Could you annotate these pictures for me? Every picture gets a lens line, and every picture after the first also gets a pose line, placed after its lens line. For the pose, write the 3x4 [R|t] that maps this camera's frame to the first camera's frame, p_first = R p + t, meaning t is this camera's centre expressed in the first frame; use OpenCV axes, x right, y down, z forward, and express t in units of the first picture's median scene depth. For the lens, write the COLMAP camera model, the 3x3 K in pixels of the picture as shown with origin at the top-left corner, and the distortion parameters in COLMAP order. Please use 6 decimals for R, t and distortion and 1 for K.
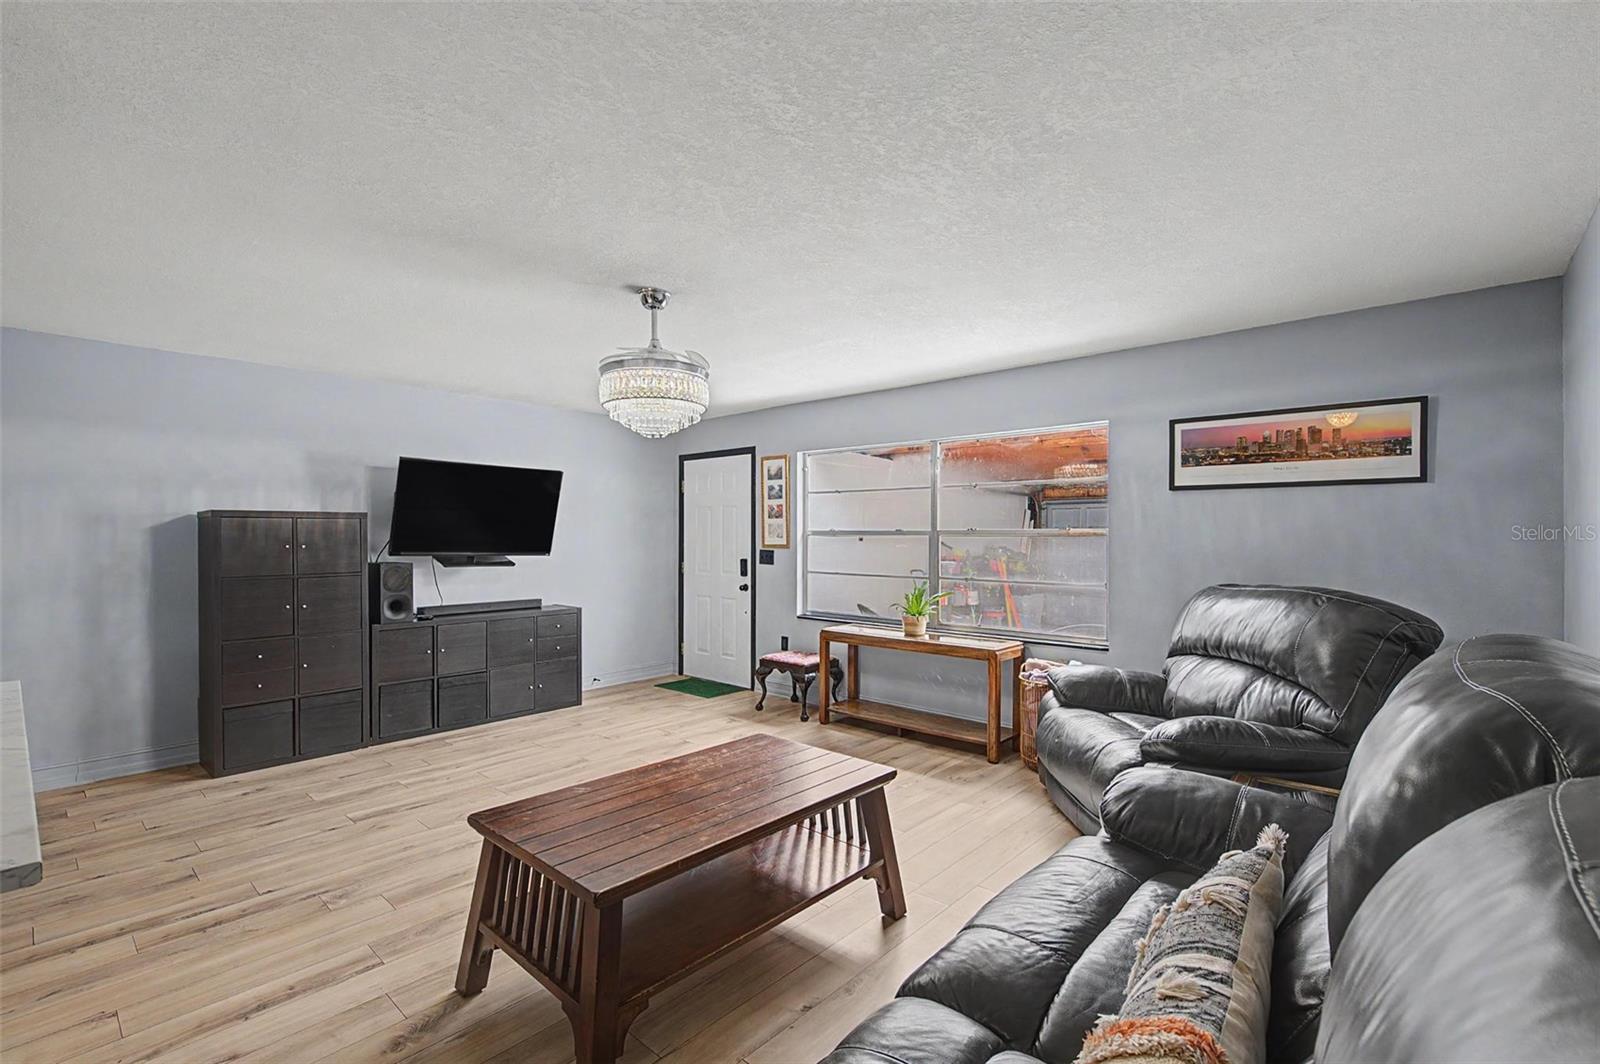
lens RADIAL K [[717.0, 0, 800.4], [0, 717.0, 527.9], [0, 0, 1]] dist [0.002429, -0.000437]
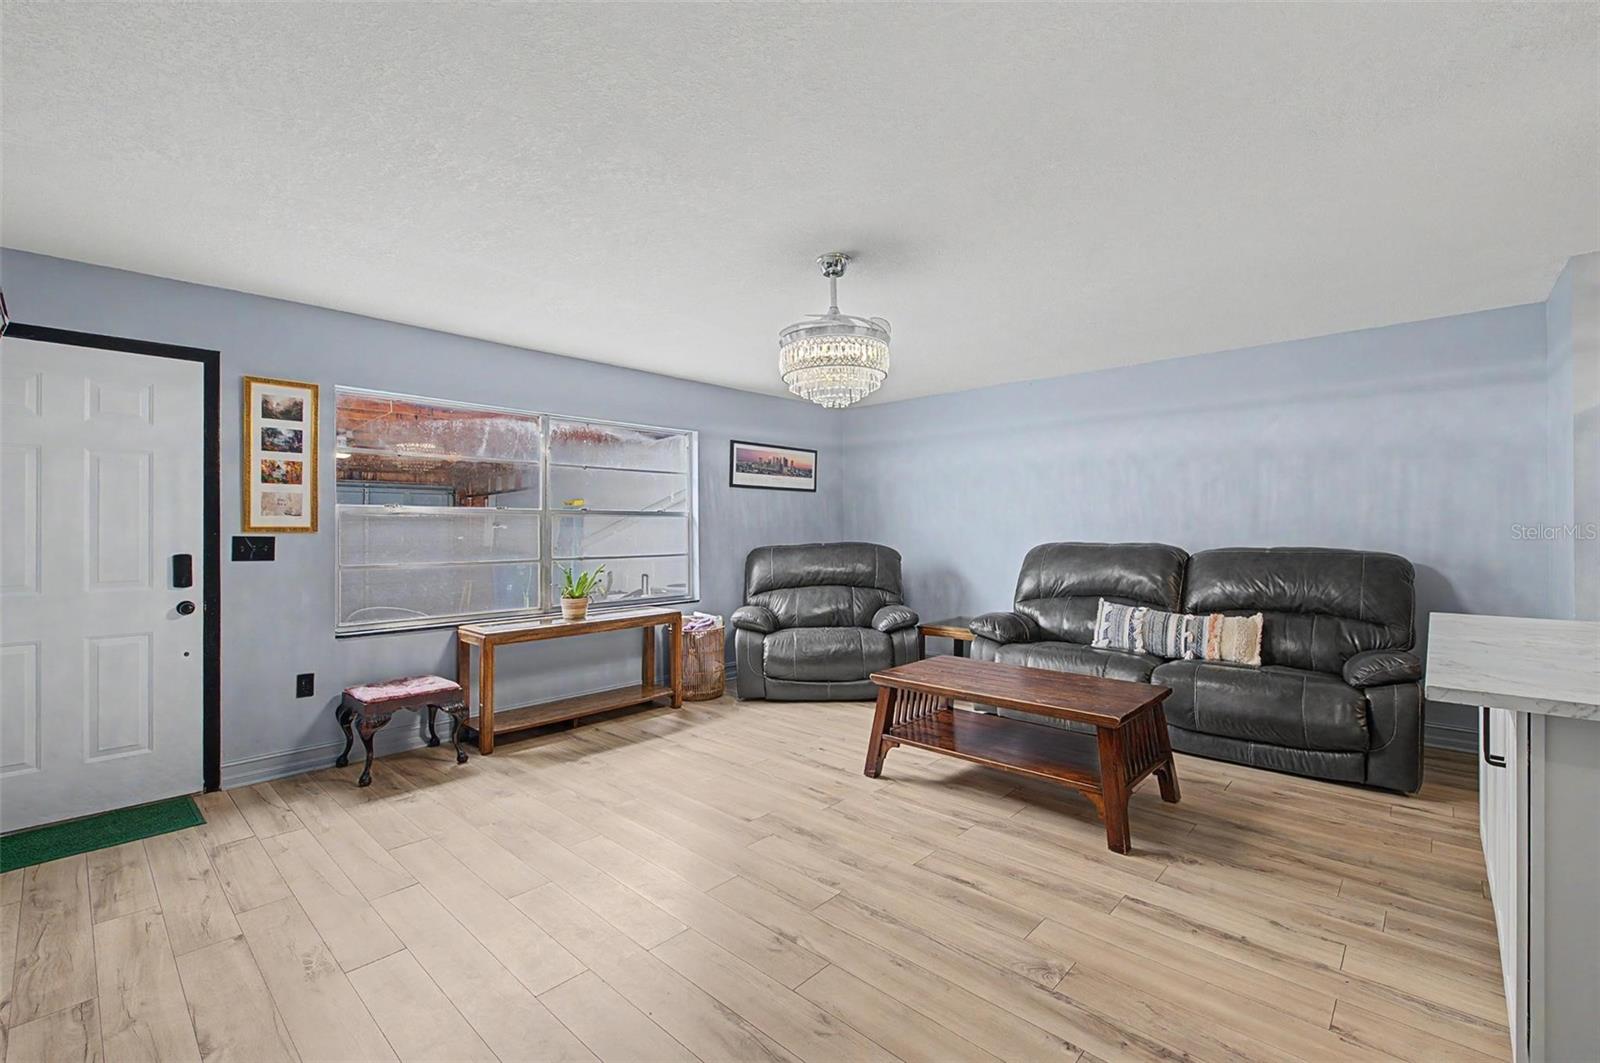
lens RADIAL K [[688.6, 0, 800.2], [0, 688.6, 526.5], [0, 0, 1]] dist [0.003285, -0.004544]
pose [[0.011256, 0.000697, 0.999936, -0.862296], [-0.006545, 0.999978, -0.000623, 0.028620], [-0.999915, -0.006537, 0.011260, 0.786413]]
